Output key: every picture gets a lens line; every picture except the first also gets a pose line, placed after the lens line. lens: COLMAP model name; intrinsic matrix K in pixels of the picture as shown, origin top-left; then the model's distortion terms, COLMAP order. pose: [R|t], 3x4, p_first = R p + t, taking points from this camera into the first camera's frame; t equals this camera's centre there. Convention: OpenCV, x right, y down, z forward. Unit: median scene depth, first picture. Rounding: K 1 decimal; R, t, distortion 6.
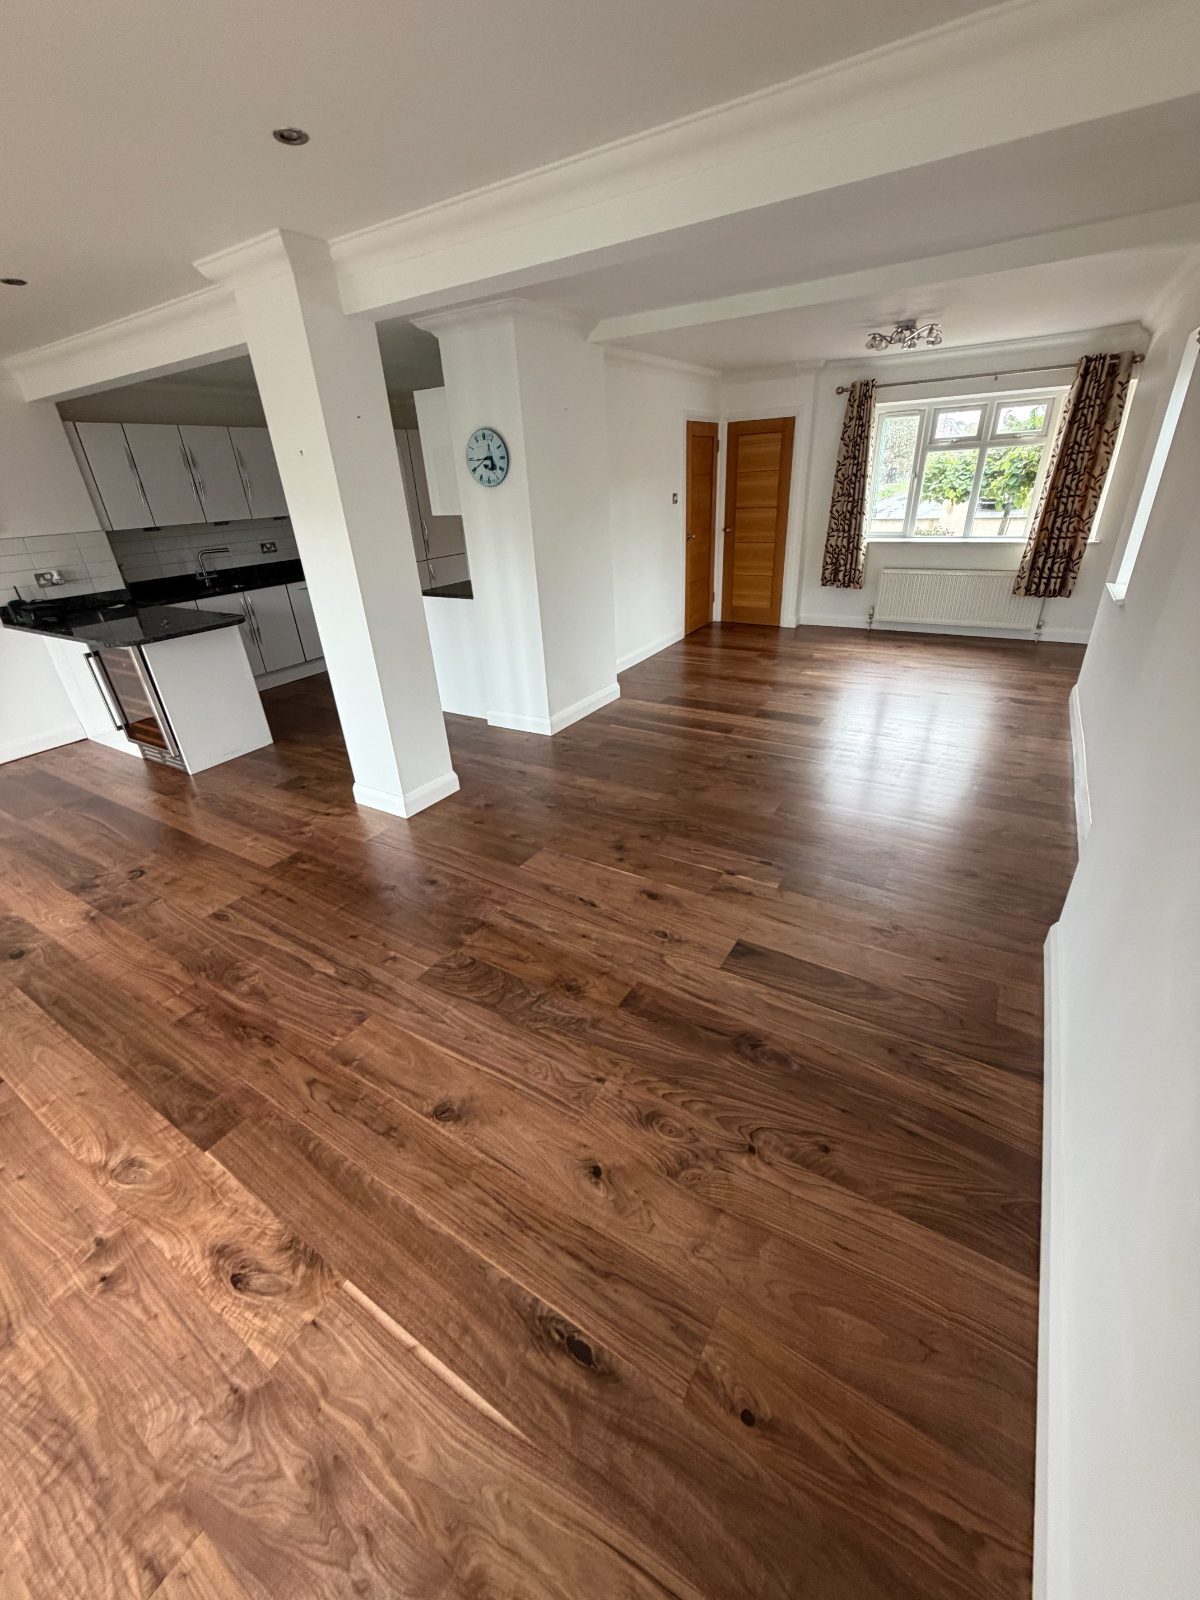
lens RADIAL K [[634.4, 0, 600.0], [0, 634.4, 800.0], [0, 0, 1]] dist [-0.000217, -0.000019]
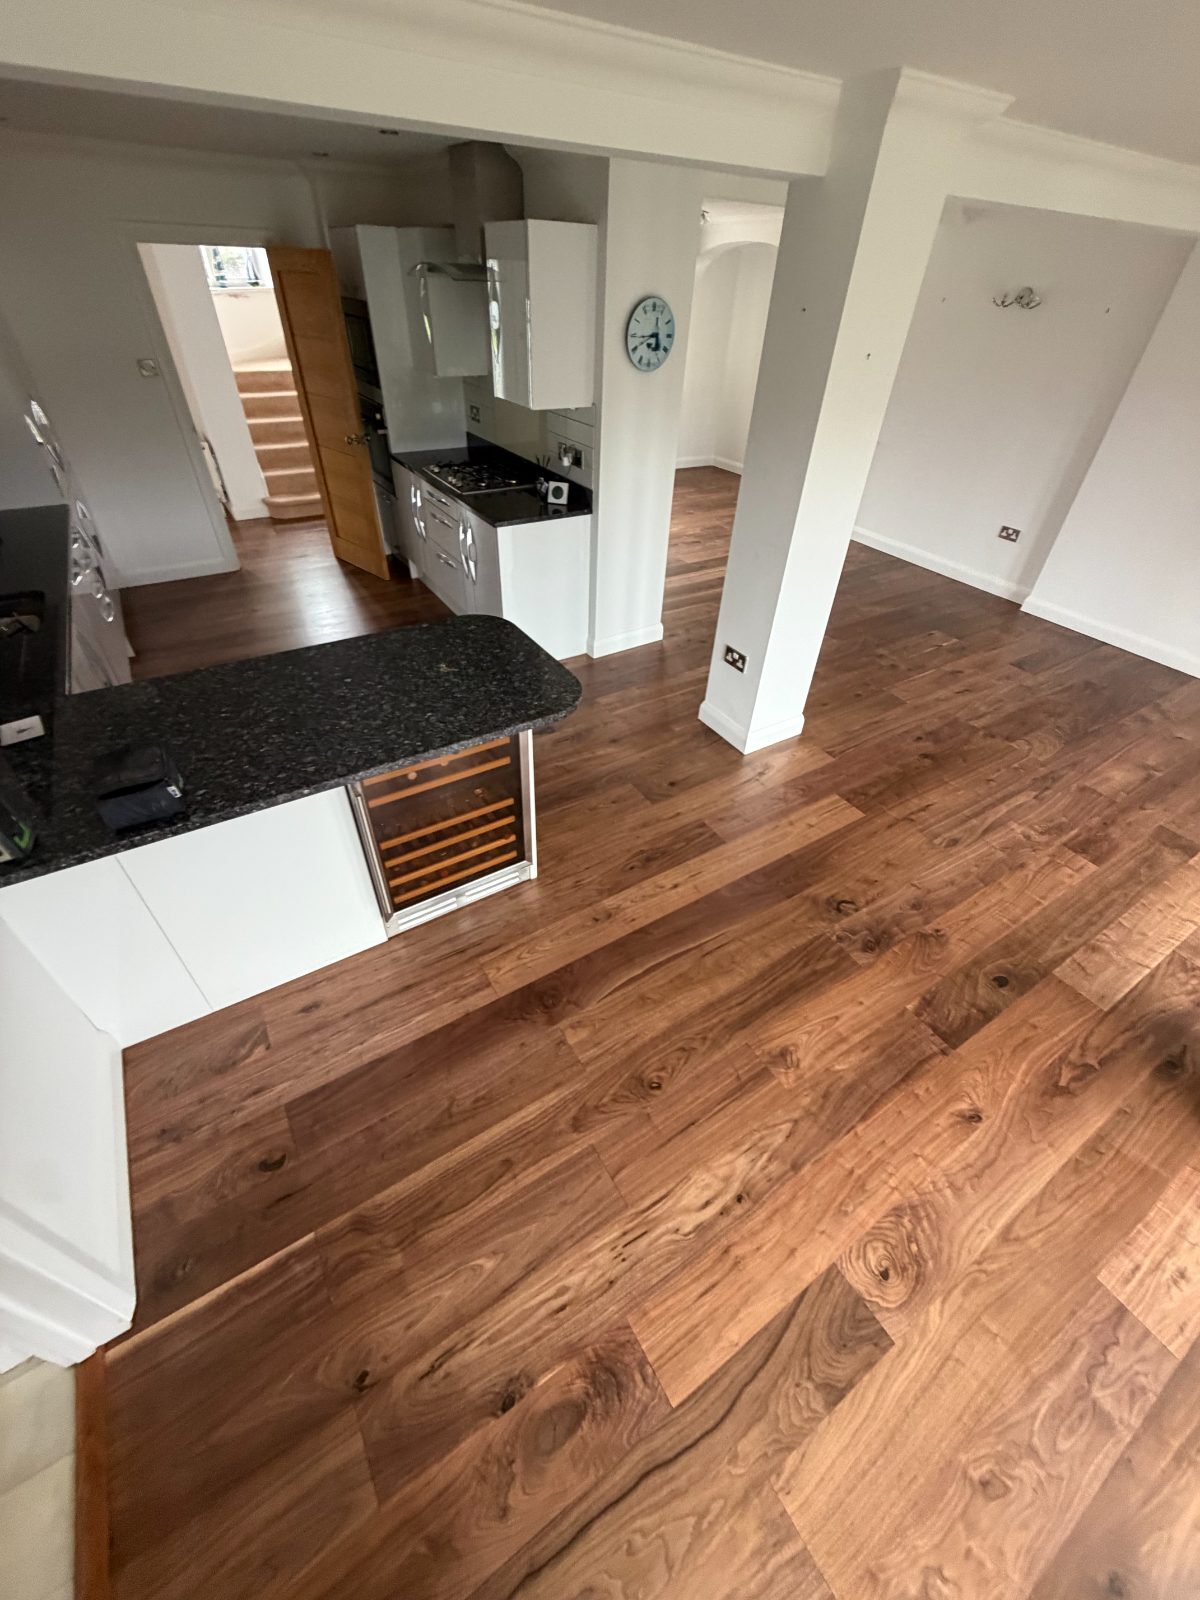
lens RADIAL K [[634.4, 0, 600.0], [0, 634.4, 800.0], [0, 0, 1]] dist [-0.000217, -0.000019]
pose [[0.431365, -0.527144, 0.732150, -1.138883], [0.359995, 0.844703, 0.396081, -0.367946], [-0.827241, 0.092715, 0.554145, 0.633005]]
